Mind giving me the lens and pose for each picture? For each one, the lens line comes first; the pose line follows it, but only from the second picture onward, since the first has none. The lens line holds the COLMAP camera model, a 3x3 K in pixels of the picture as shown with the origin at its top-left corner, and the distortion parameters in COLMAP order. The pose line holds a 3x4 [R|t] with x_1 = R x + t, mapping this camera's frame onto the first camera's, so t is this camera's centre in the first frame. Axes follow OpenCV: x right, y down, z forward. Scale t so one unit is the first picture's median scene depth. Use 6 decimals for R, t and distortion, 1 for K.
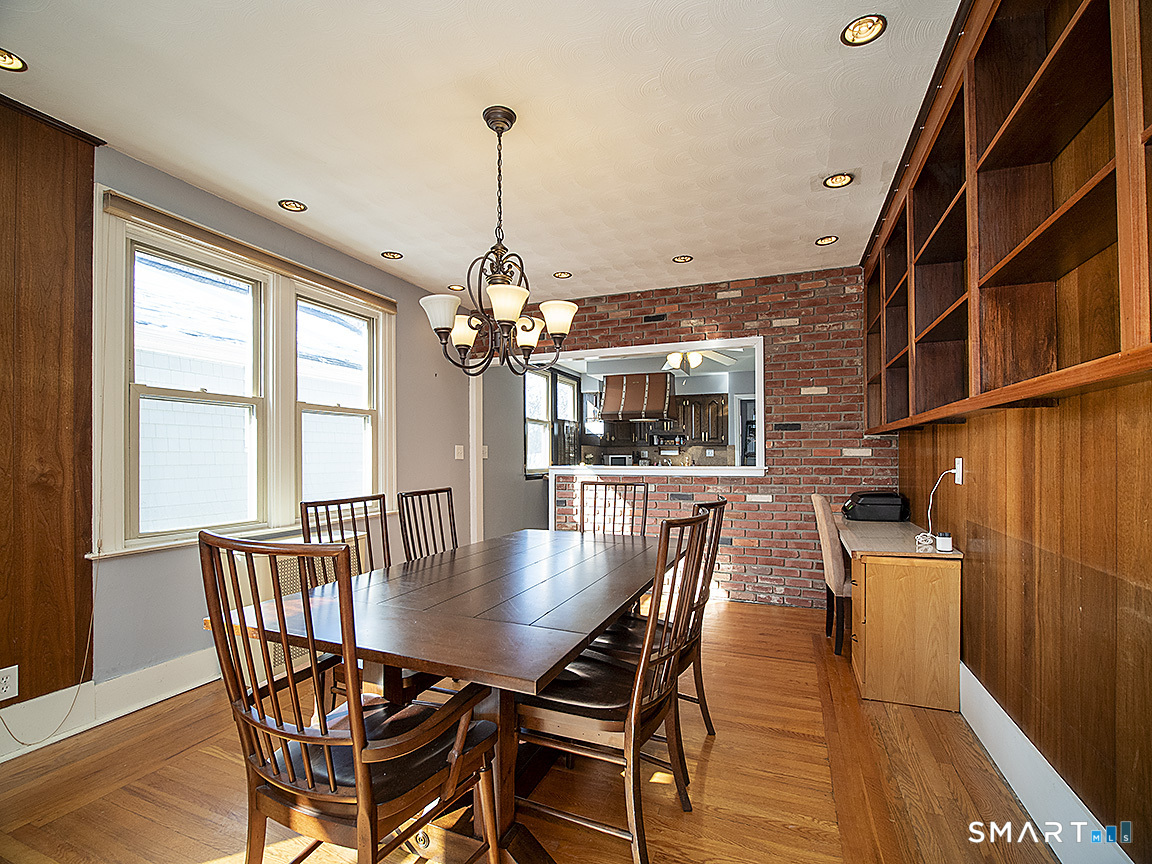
lens RADIAL K [[534.0, 0, 576.6], [0, 534.0, 452.9], [0, 0, 1]] dist [-0.017112, -0.000106]
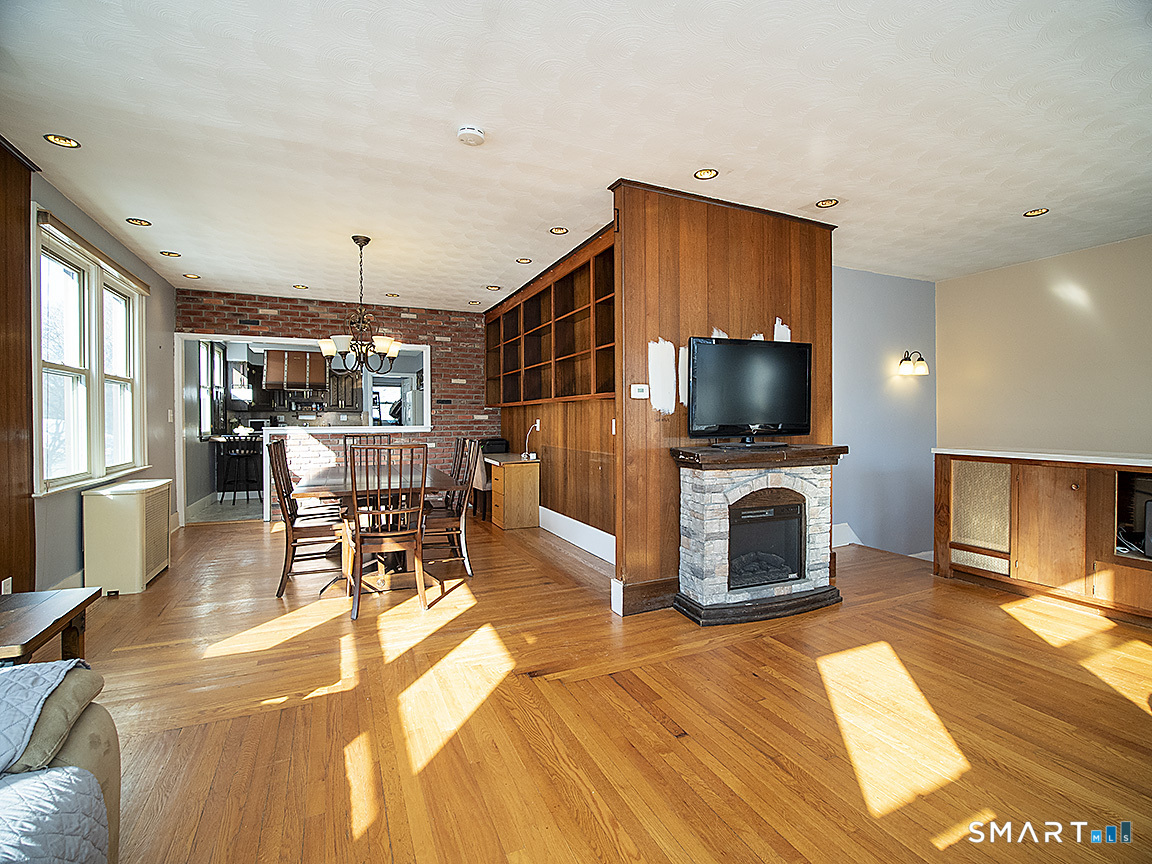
lens RADIAL K [[534.0, 0, 580.9], [0, 534.0, 425.6], [0, 0, 1]] dist [-0.017112, -0.000106]
pose [[0.691506, -0.007391, 0.722332, -0.554038], [-0.002483, 0.999917, 0.012608, 0.004088], [-0.722366, -0.010513, 0.691431, -0.501459]]
